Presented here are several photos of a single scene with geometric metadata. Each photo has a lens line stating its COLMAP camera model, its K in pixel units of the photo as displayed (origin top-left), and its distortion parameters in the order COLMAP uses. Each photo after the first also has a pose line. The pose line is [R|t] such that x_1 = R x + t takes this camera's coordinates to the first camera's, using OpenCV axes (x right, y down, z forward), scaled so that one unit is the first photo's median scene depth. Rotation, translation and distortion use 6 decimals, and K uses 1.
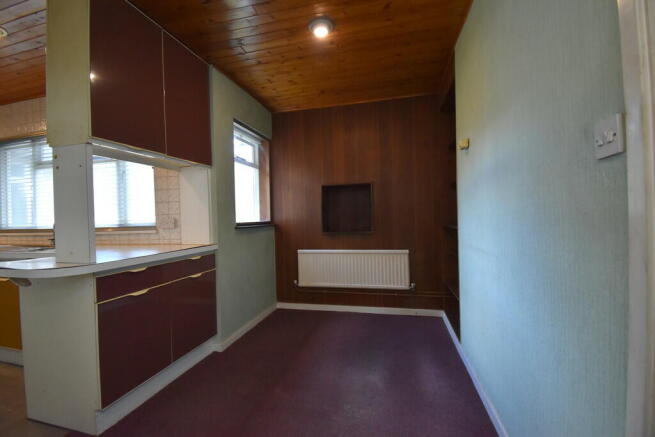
lens RADIAL K [[295.3, 0, 326.1], [0, 295.3, 212.6], [0, 0, 1]] dist [0.021830, -0.023410]
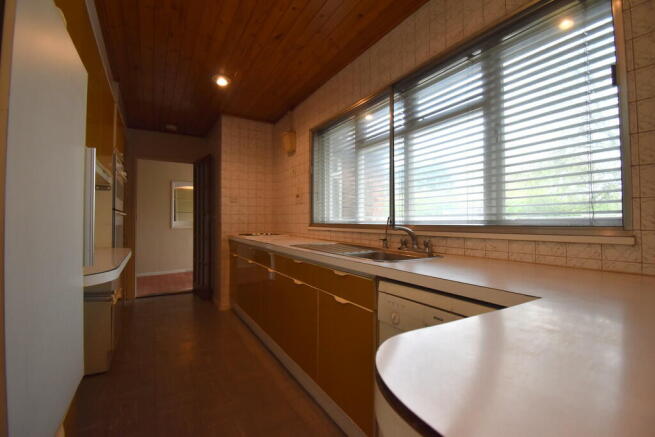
lens RADIAL K [[295.3, 0, 326.1], [0, 295.3, 212.6], [0, 0, 1]] dist [0.021830, -0.023410]
pose [[0.692529, 0.013807, -0.721258, -0.463635], [-0.031287, 0.999451, -0.010909, 0.035760], [0.720712, 0.030121, 0.692580, 0.384228]]
